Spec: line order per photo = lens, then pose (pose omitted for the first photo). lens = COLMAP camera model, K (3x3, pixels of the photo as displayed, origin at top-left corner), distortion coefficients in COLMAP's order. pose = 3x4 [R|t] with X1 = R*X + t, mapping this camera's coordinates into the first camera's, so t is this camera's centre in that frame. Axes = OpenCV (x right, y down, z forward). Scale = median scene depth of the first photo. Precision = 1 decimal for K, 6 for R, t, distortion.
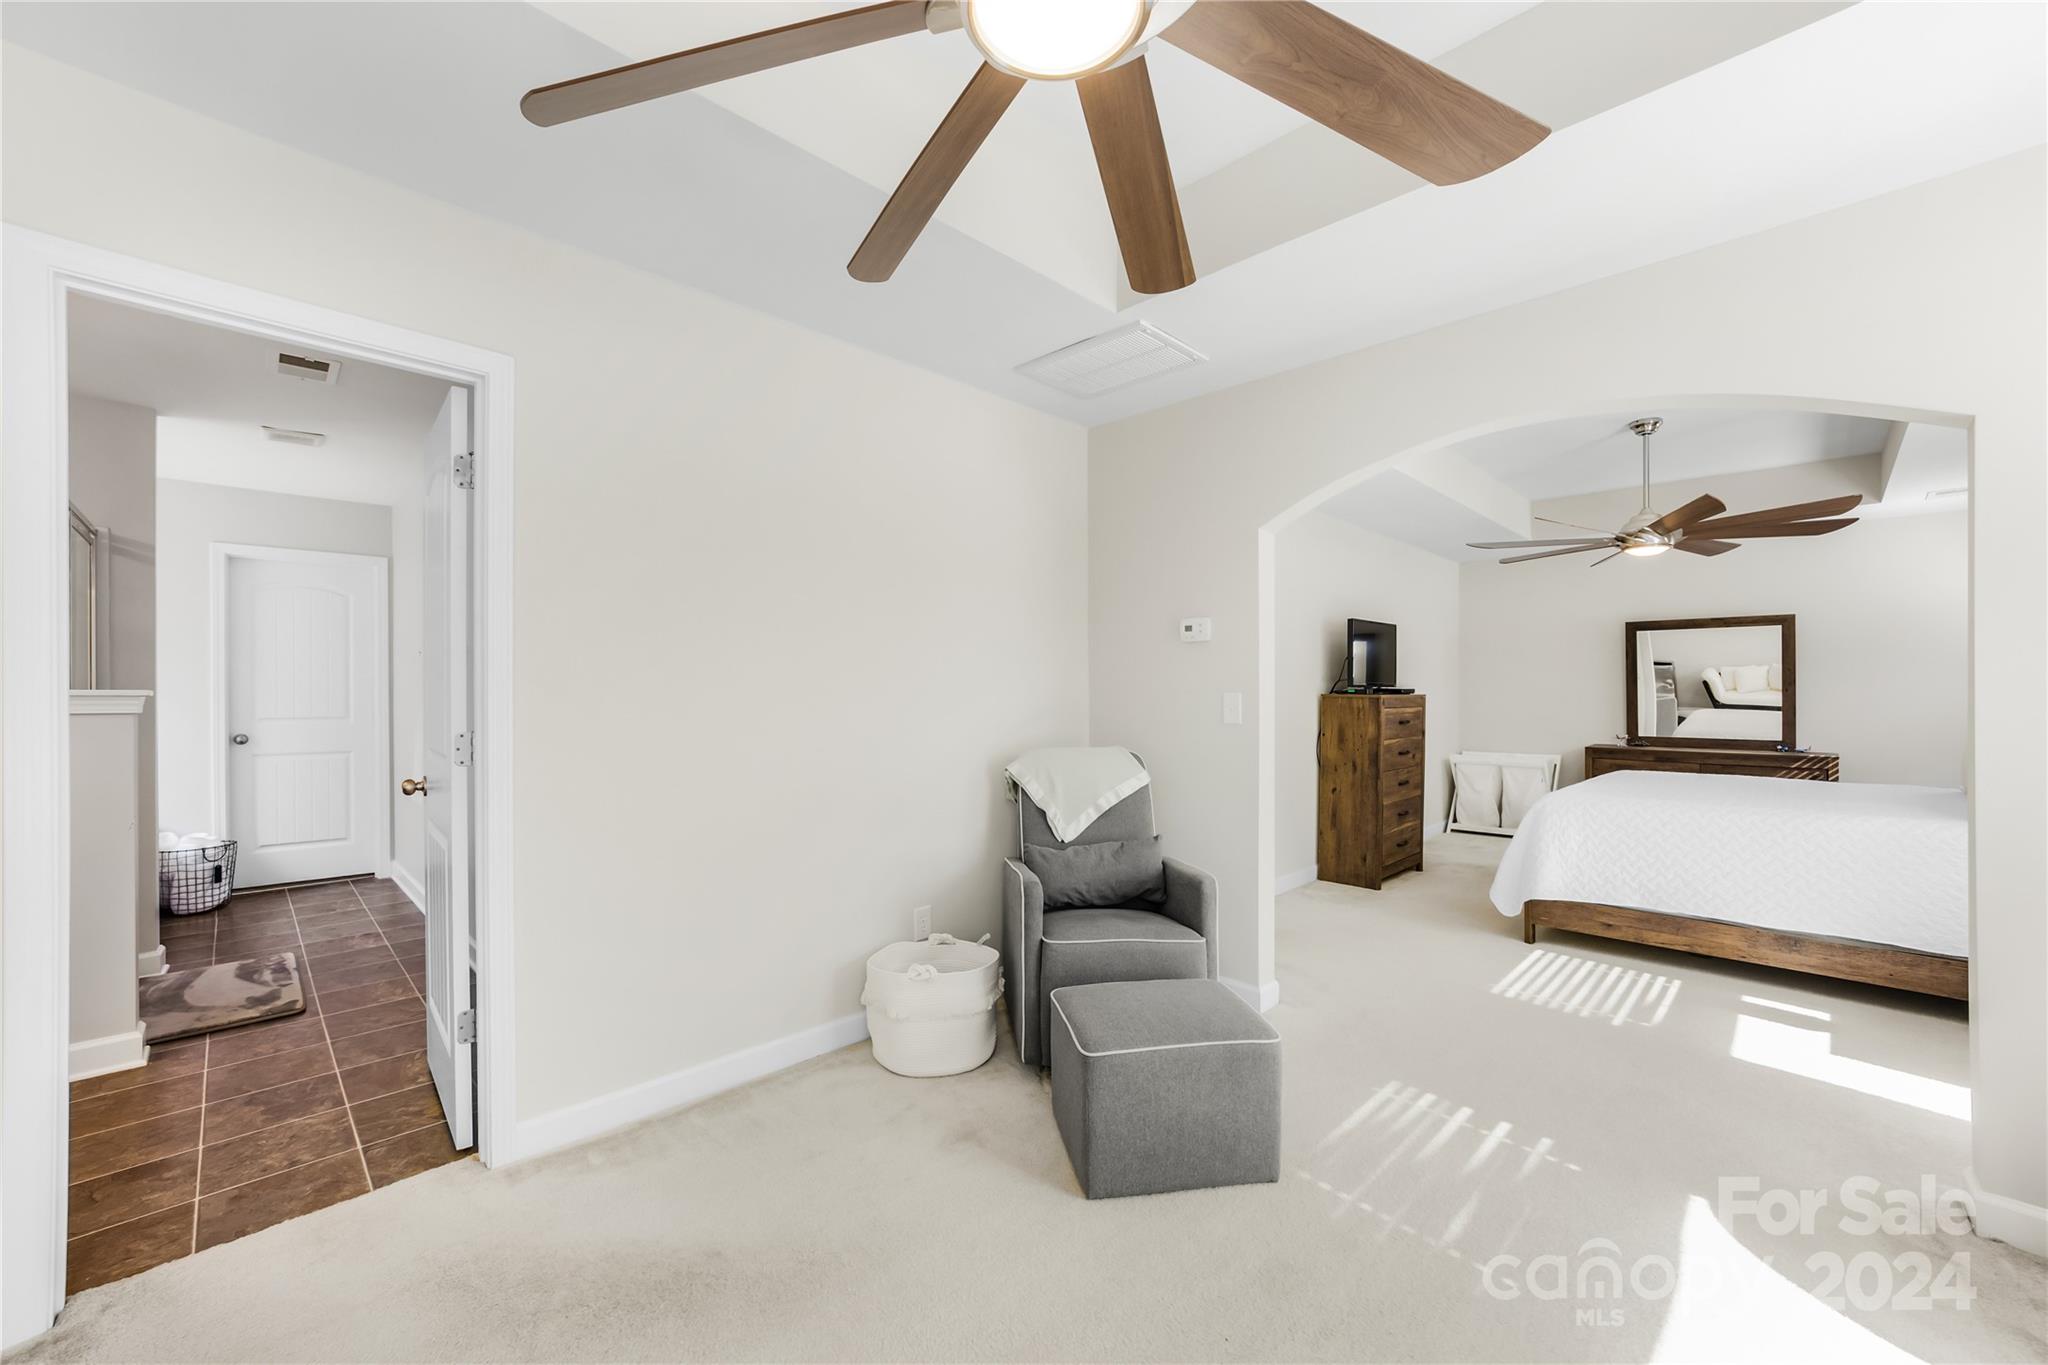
lens RADIAL K [[829.4, 0, 1009.8], [0, 829.4, 693.9], [0, 0, 1]] dist [-0.011737, 0.002267]
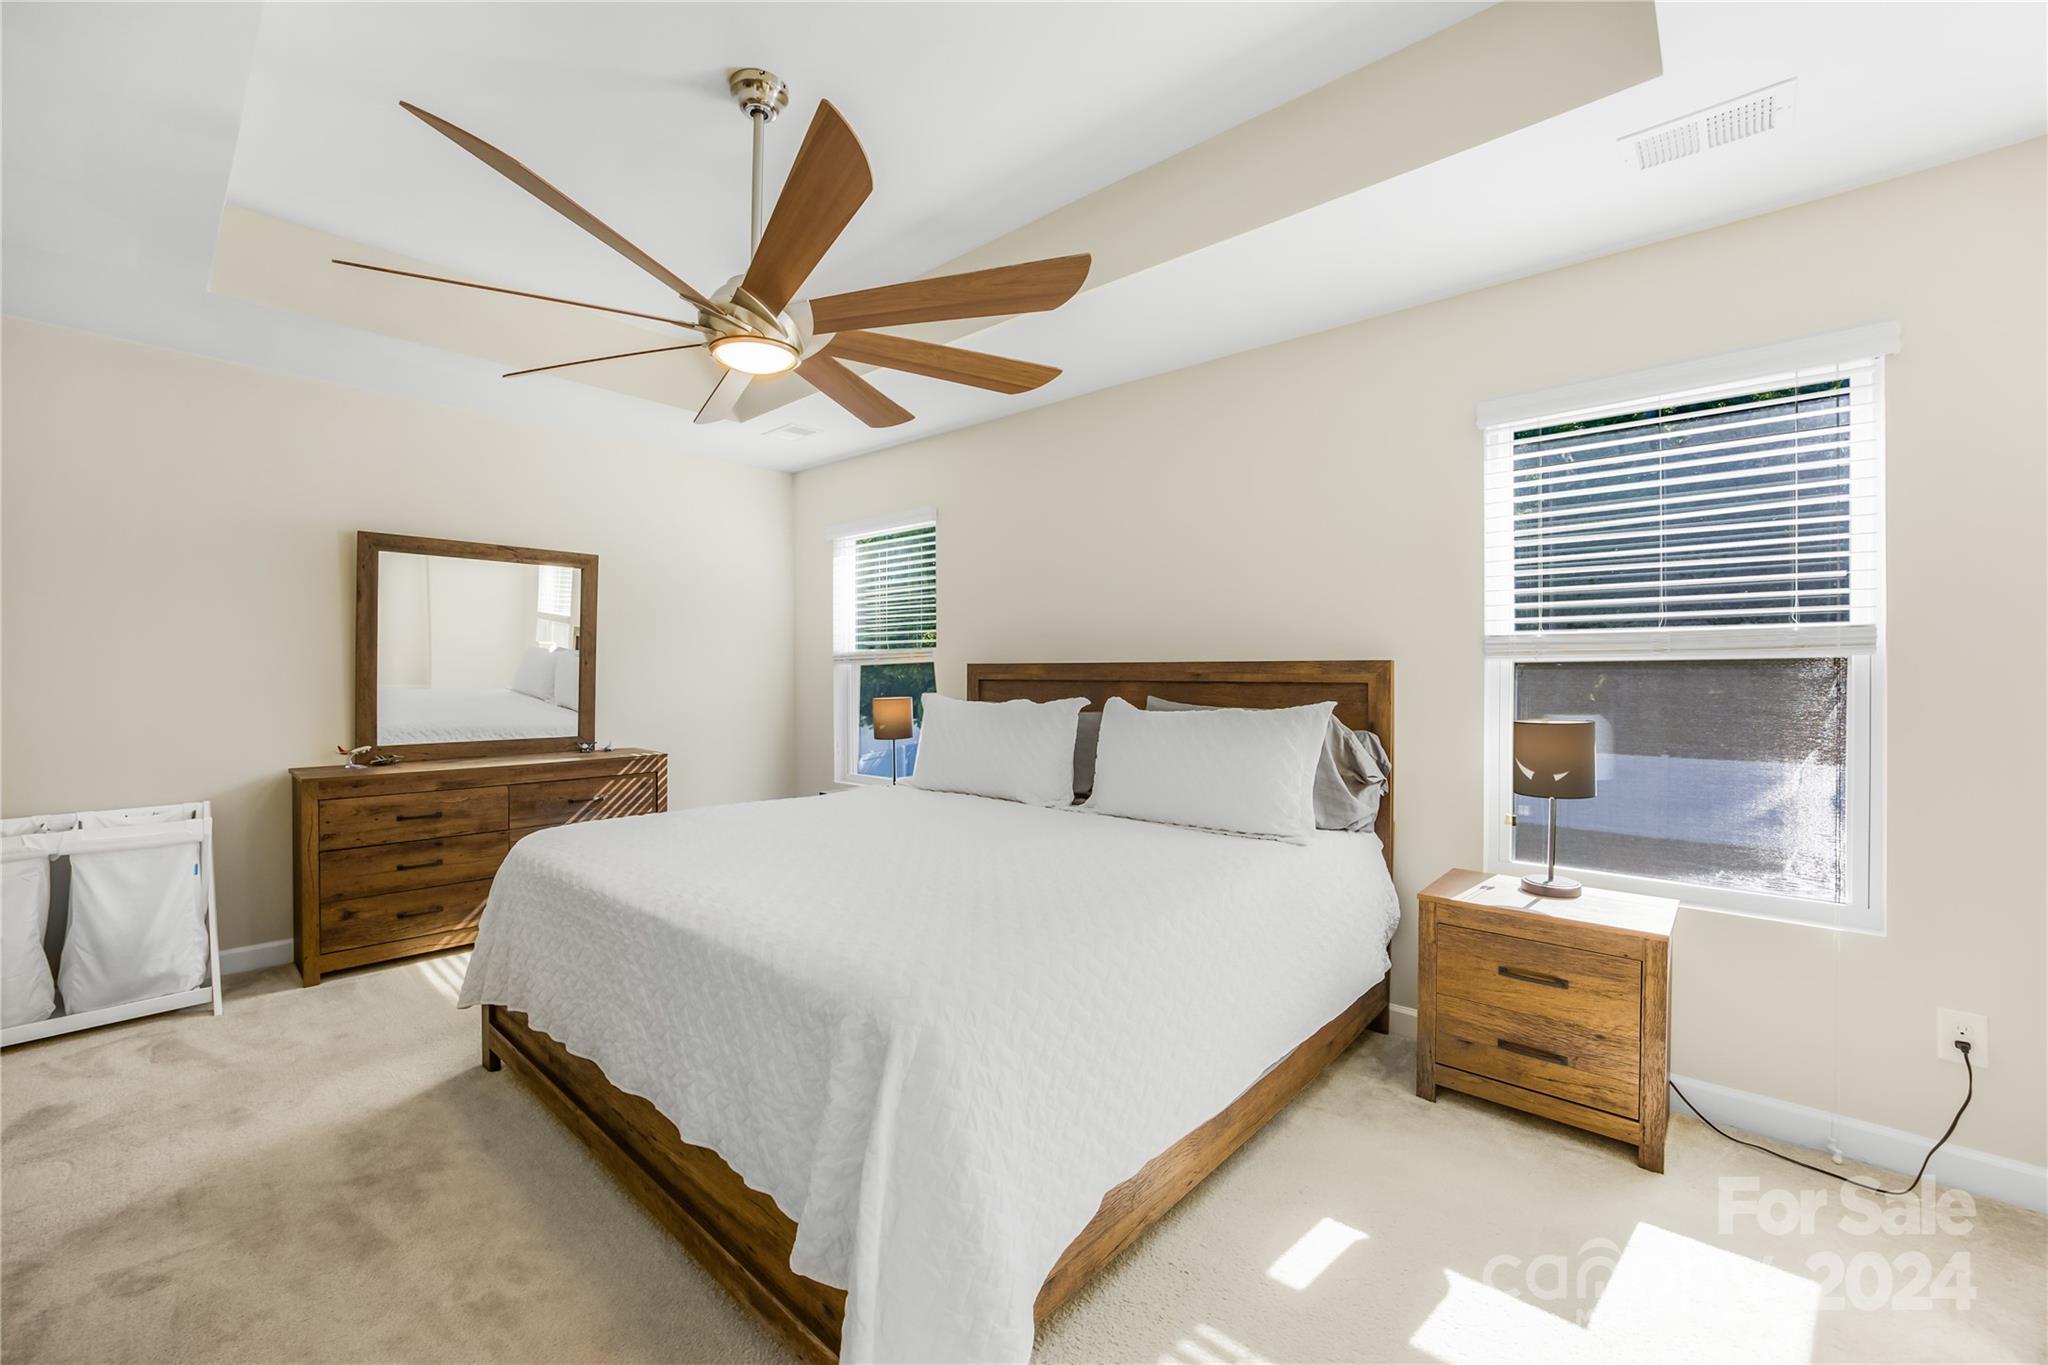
lens RADIAL K [[829.4, 0, 1014.7], [0, 829.4, 671.3], [0, 0, 1]] dist [-0.011737, 0.002267]
pose [[-0.053855, -0.006048, 0.998530, 0.223171], [-0.007490, 0.999956, 0.005653, -0.004006], [-0.998521, -0.007174, -0.053898, 0.667123]]
